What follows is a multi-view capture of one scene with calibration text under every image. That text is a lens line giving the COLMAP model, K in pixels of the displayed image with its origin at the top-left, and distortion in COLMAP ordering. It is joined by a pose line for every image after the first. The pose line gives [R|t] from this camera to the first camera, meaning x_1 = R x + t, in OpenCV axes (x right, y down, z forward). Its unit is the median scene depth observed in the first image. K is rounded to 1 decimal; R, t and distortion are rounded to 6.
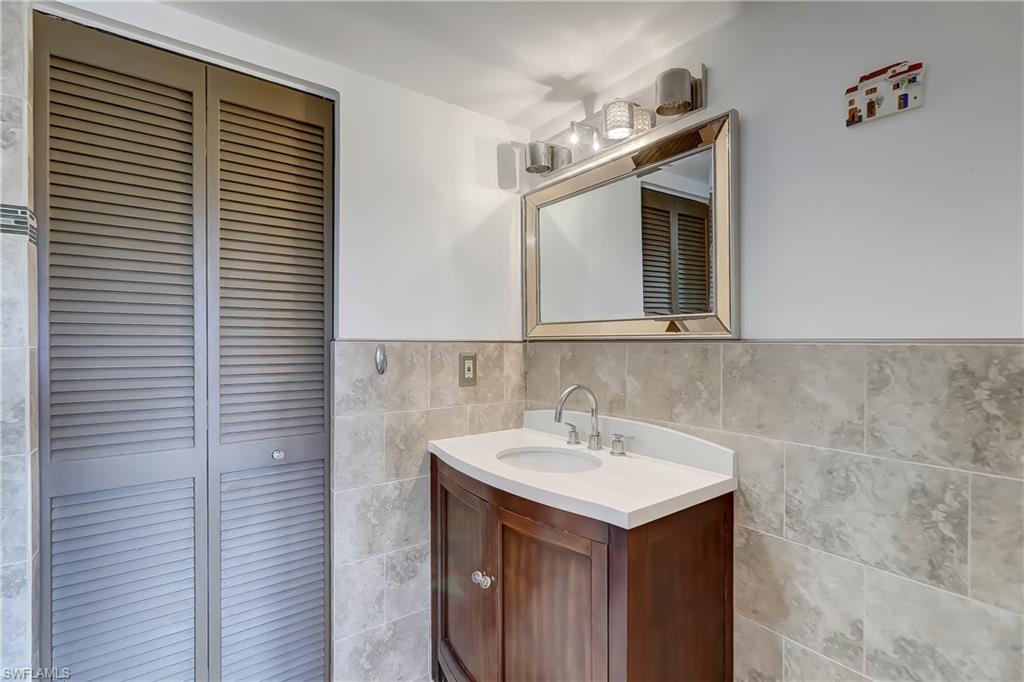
lens RADIAL K [[476.1, 0, 510.7], [0, 476.1, 340.6], [0, 0, 1]] dist [-0.003525, -0.000216]
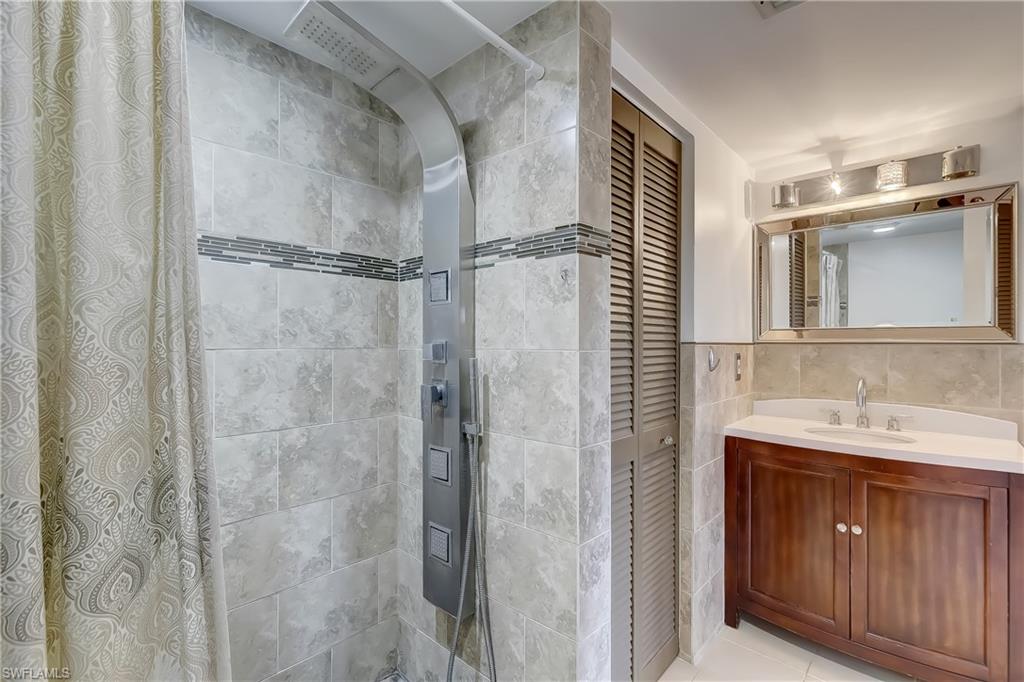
lens RADIAL K [[467.4, 0, 513.0], [0, 467.4, 338.6], [0, 0, 1]] dist [0.010500, 0.000502]
pose [[0.982552, 0.001067, 0.185983, -1.067206], [-0.000120, 0.999987, -0.005104, -0.008104], [-0.185986, 0.004992, 0.982540, -0.084203]]
